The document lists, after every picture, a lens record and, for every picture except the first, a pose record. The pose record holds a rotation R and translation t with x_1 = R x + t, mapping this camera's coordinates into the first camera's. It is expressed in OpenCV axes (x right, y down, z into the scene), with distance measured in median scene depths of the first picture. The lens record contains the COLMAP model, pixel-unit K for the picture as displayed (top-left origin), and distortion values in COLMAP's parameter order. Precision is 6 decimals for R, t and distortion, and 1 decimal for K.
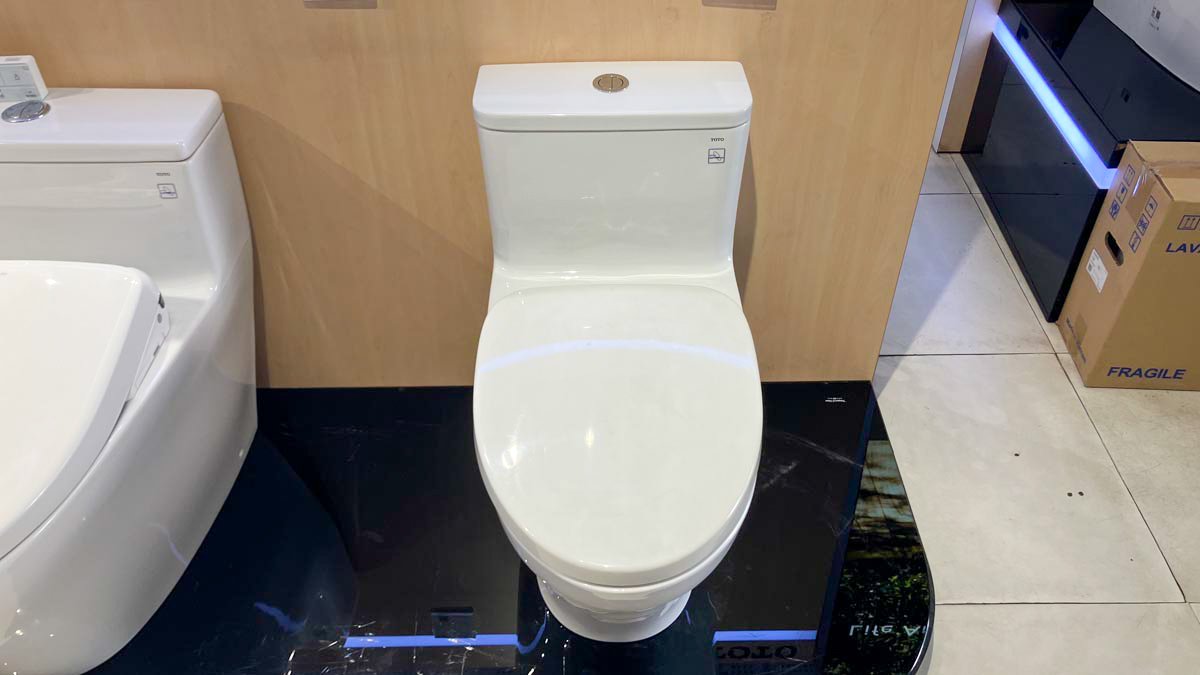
lens RADIAL K [[976.0, 0, 600.0], [0, 976.0, 337.5], [0, 0, 1]] dist [-0.000159, 0.006291]
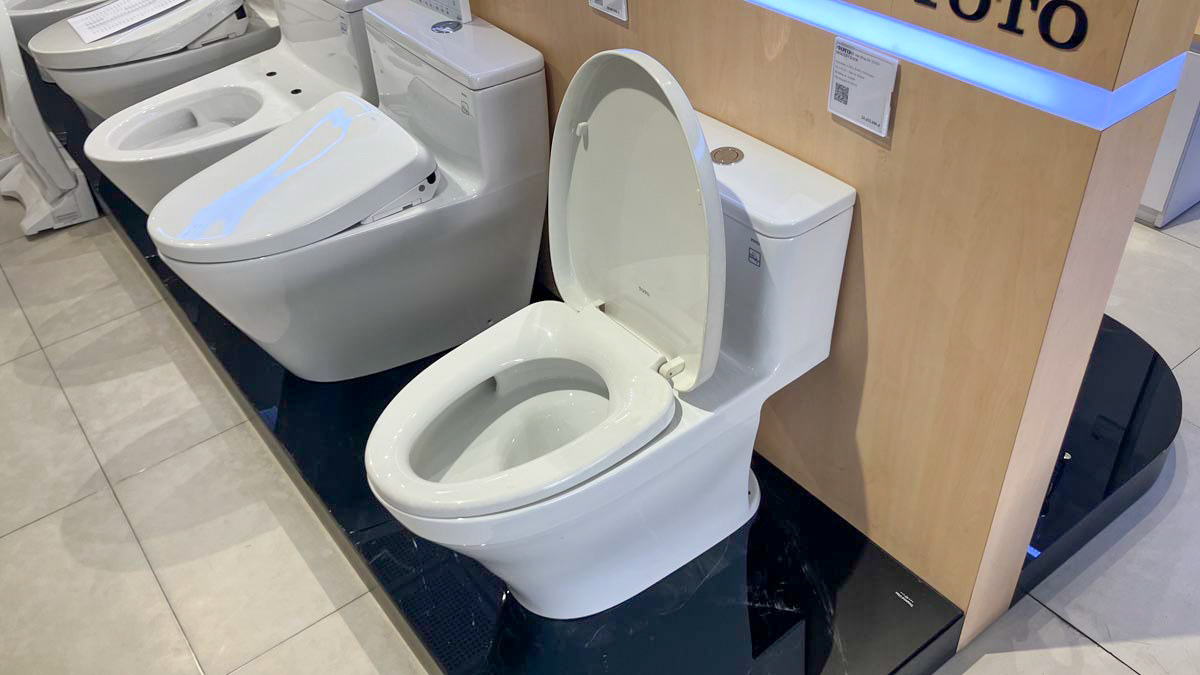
lens RADIAL K [[998.1, 0, 614.9], [0, 998.1, 344.3], [0, 0, 1]] dist [0.006492, -0.003387]
pose [[0.600282, 0.483284, -0.637259, 0.568217], [-0.485896, 0.853251, 0.189387, -0.181508], [0.635269, 0.195956, 0.747017, 0.119895]]
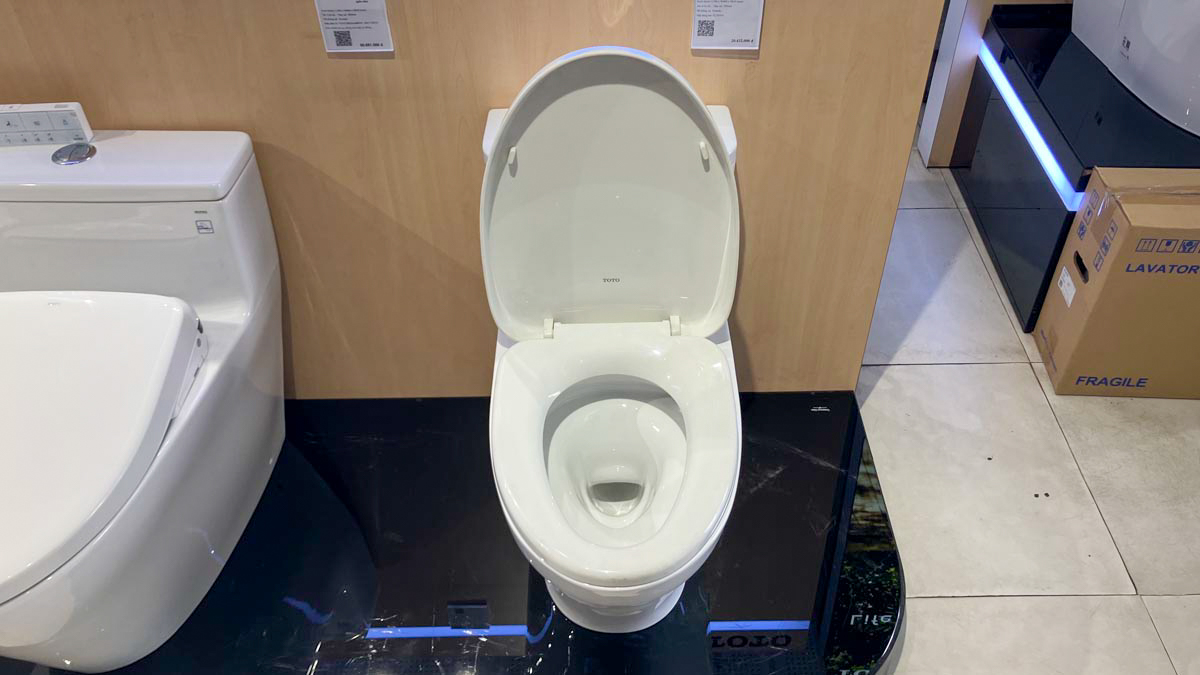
lens RADIAL K [[976.3, 0, 620.2], [0, 976.3, 349.2], [0, 0, 1]] dist [0.006245, -0.000196]
pose [[0.999982, -0.002610, 0.005405, 0.014135], [0.002495, 0.999770, 0.021310, -0.026901], [-0.005459, -0.021296, 0.999758, -0.081817]]
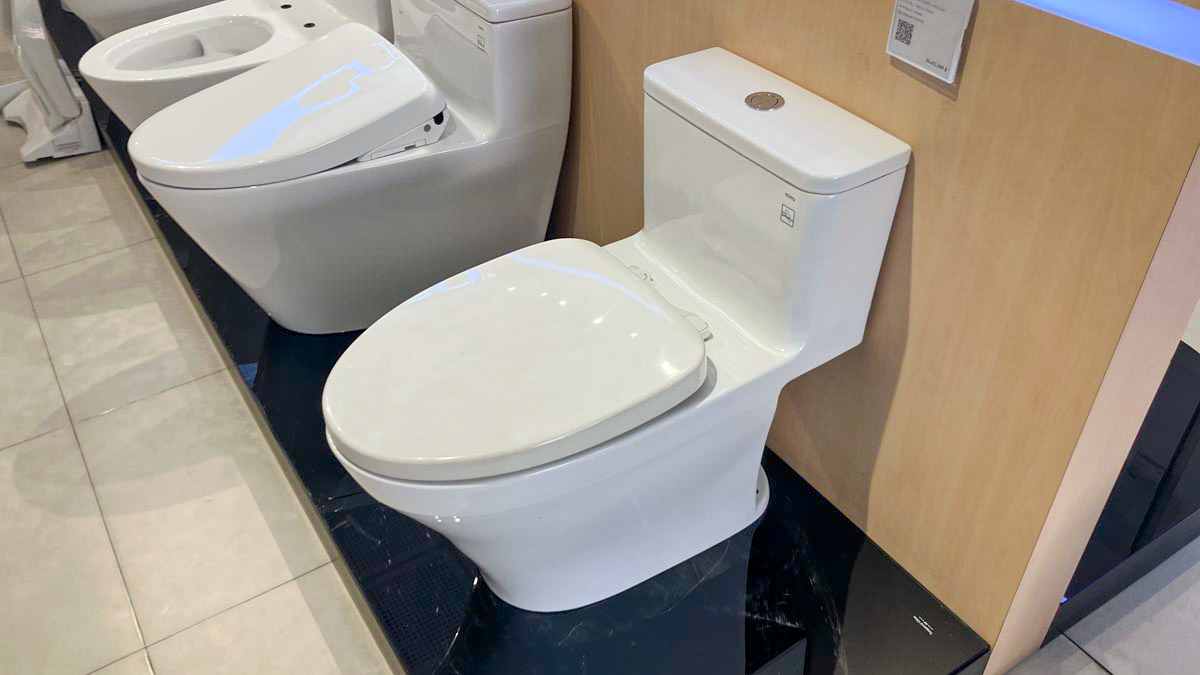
lens RADIAL K [[1002.2, 0, 600.0], [0, 1002.2, 337.5], [0, 0, 1]] dist [-0.000969, 0.007896]
pose [[0.535454, 0.526278, -0.660546, 0.528157], [-0.551001, 0.810421, 0.199034, -0.142221], [0.640068, 0.257388, 0.723923, 0.207617]]
